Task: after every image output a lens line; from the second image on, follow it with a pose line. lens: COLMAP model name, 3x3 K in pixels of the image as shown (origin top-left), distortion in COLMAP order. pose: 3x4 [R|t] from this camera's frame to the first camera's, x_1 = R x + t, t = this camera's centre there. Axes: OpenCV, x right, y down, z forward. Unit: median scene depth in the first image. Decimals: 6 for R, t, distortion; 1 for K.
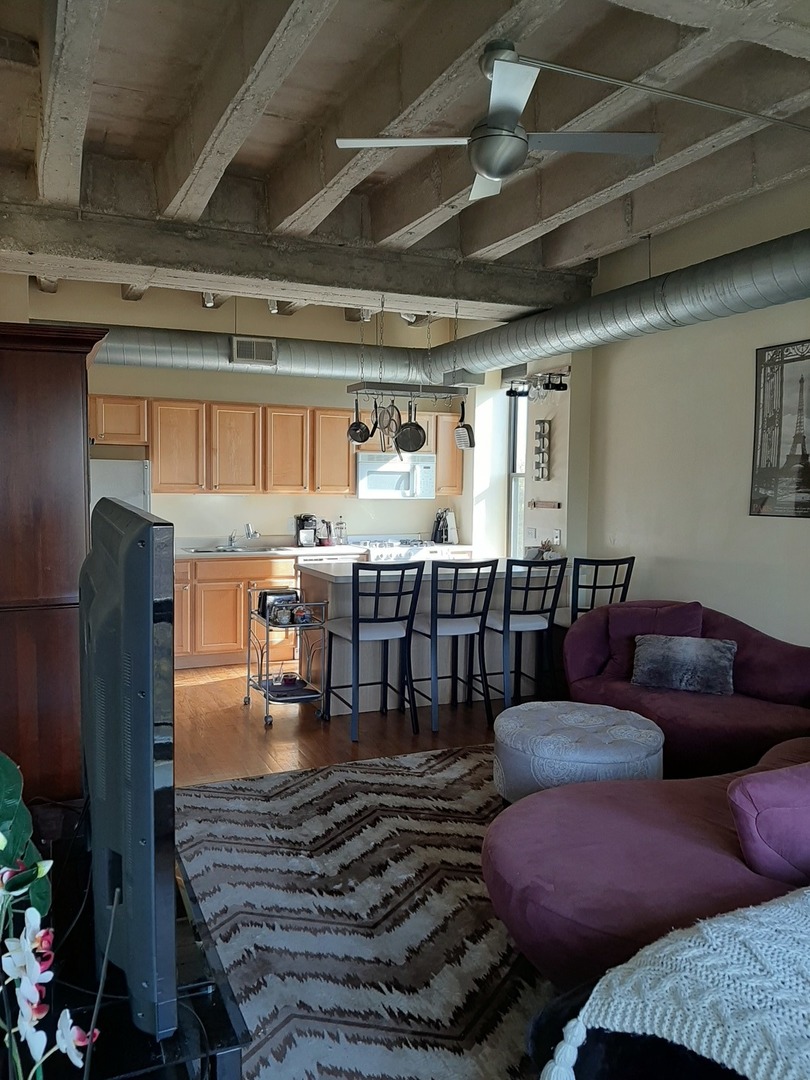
lens RADIAL K [[841.3, 0, 404.3], [0, 841.3, 524.2], [0, 0, 1]] dist [0.063841, -0.095630]
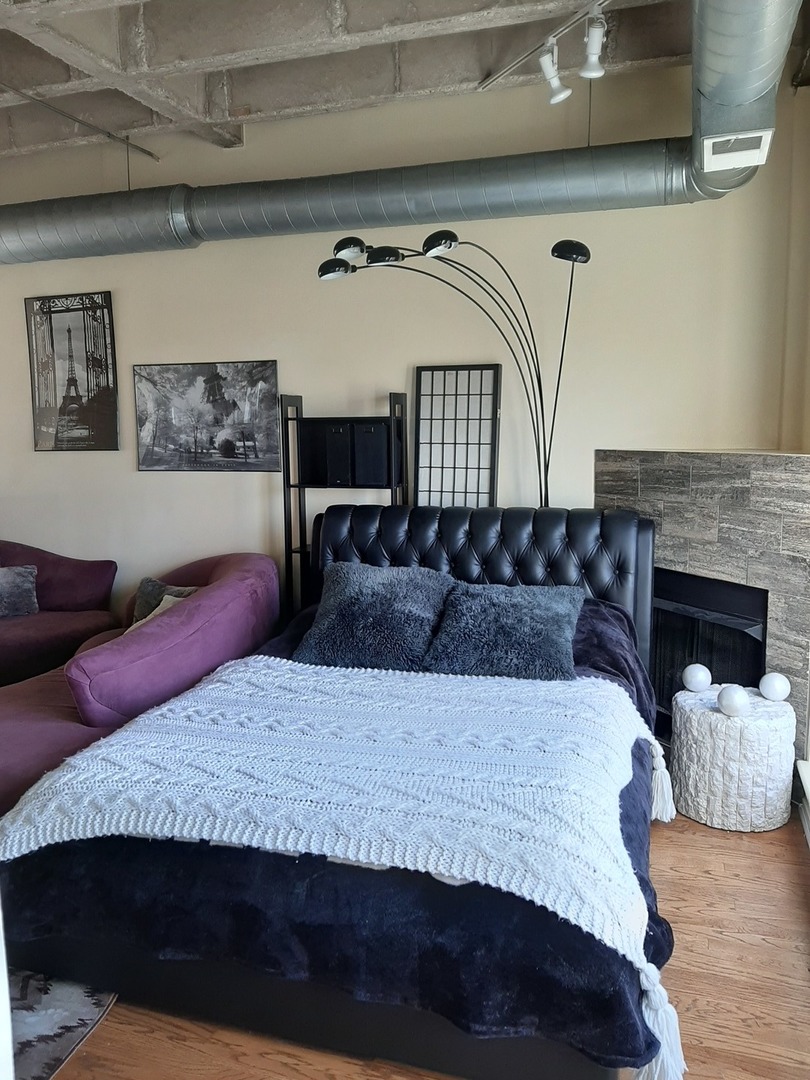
lens RADIAL K [[841.3, 0, 404.3], [0, 841.3, 524.2], [0, 0, 1]] dist [0.063841, -0.095630]
pose [[0.672732, -0.112896, 0.731223, -0.103601], [0.063176, 0.993446, 0.095260, 0.010623], [-0.737184, -0.017888, 0.675455, -0.120226]]
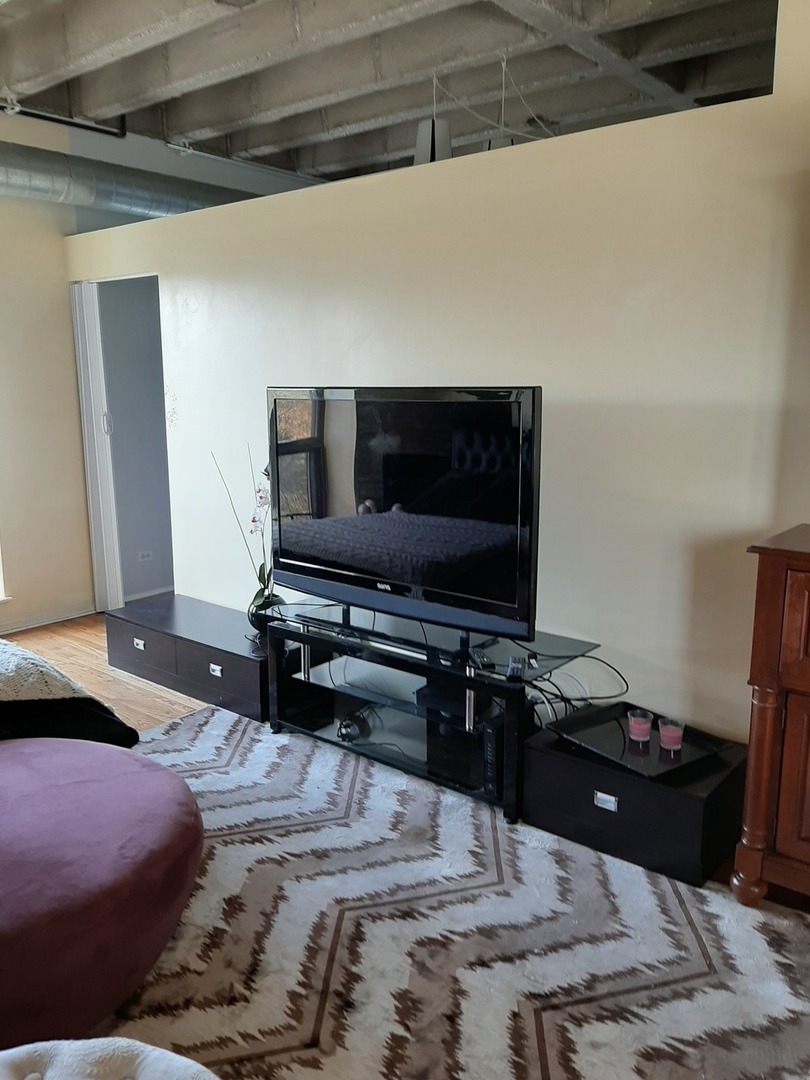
lens RADIAL K [[841.3, 0, 404.3], [0, 841.3, 524.2], [0, 0, 1]] dist [0.063841, -0.095630]
pose [[-0.892315, 0.069149, -0.446085, 0.182413], [-0.034907, 0.974669, 0.220911, -0.055759], [0.450061, 0.212694, -0.867298, 1.203520]]
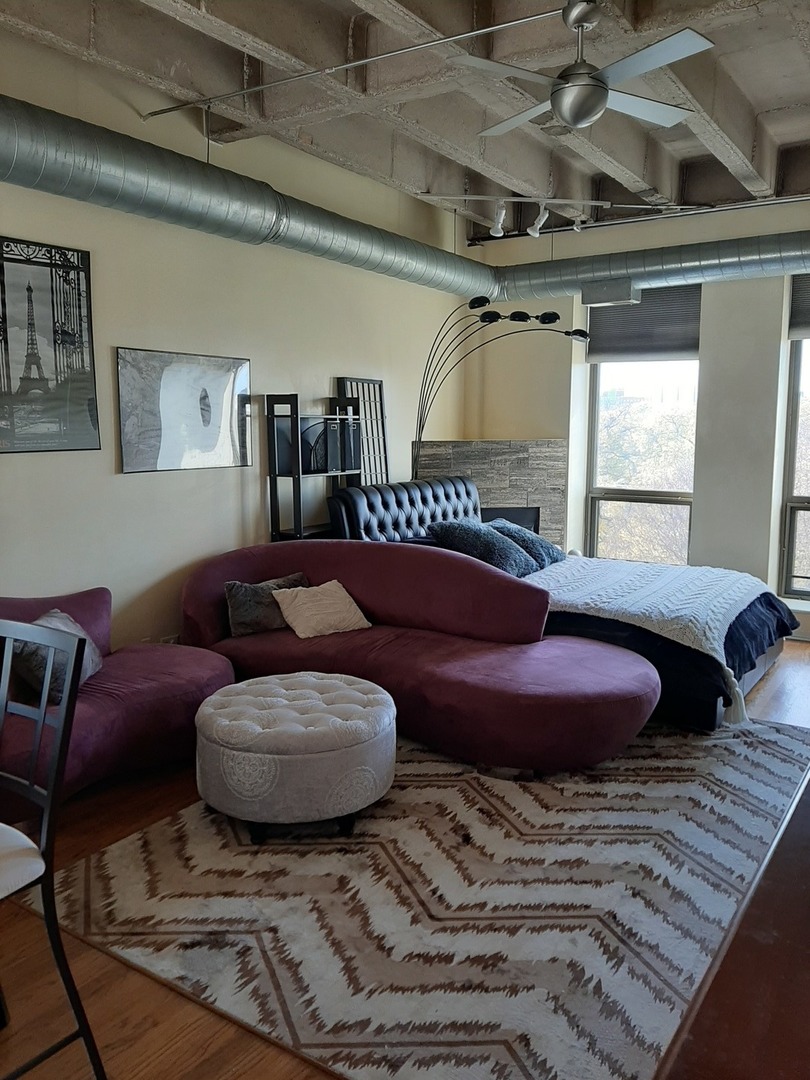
lens RADIAL K [[841.3, 0, 404.3], [0, 841.3, 524.2], [0, 0, 1]] dist [0.063841, -0.095630]
pose [[-0.534953, -0.111345, 0.837513, -0.515032], [0.040904, 0.986702, 0.157306, -0.062609], [-0.843891, 0.118409, -0.523285, 1.283914]]
